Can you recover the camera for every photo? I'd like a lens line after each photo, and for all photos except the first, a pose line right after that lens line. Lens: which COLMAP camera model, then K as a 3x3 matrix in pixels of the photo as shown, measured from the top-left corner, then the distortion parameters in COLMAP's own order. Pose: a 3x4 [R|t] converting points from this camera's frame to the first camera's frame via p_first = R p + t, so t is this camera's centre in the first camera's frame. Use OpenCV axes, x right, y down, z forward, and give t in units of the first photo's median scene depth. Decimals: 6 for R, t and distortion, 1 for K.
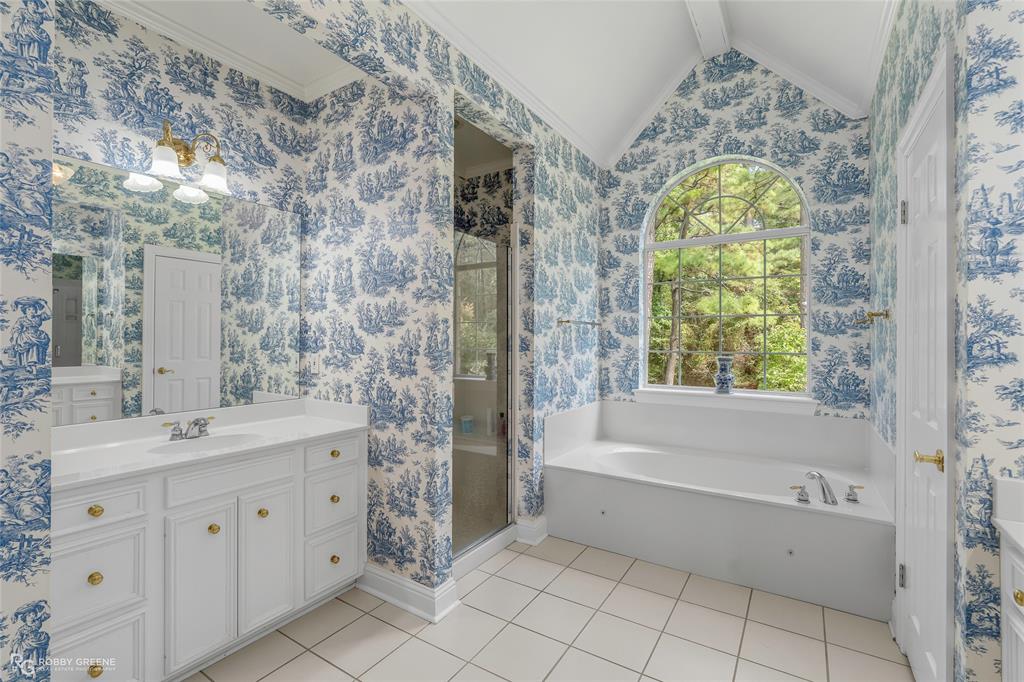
lens RADIAL K [[466.9, 0, 508.8], [0, 466.9, 339.8], [0, 0, 1]] dist [-0.000051, 0.000865]
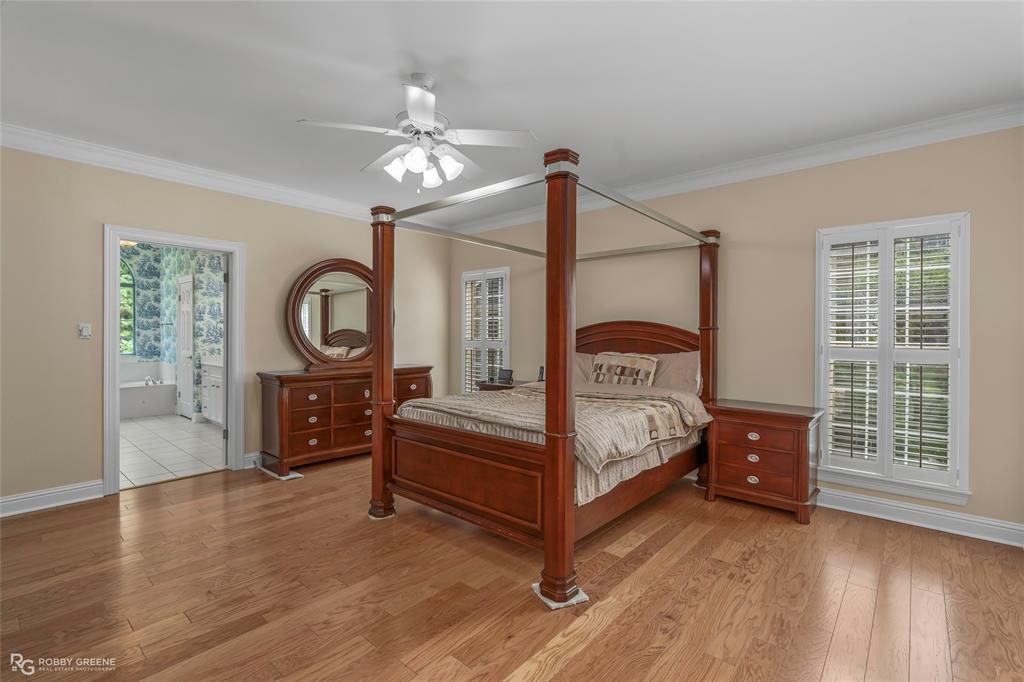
lens RADIAL K [[466.9, 0, 512.3], [0, 466.9, 338.6], [0, 0, 1]] dist [-0.000051, 0.000865]
pose [[0.161229, -0.007471, 0.986889, -1.533794], [-0.007484, 0.999933, 0.008793, -0.000248], [-0.986889, -0.008803, 0.161163, -1.419129]]
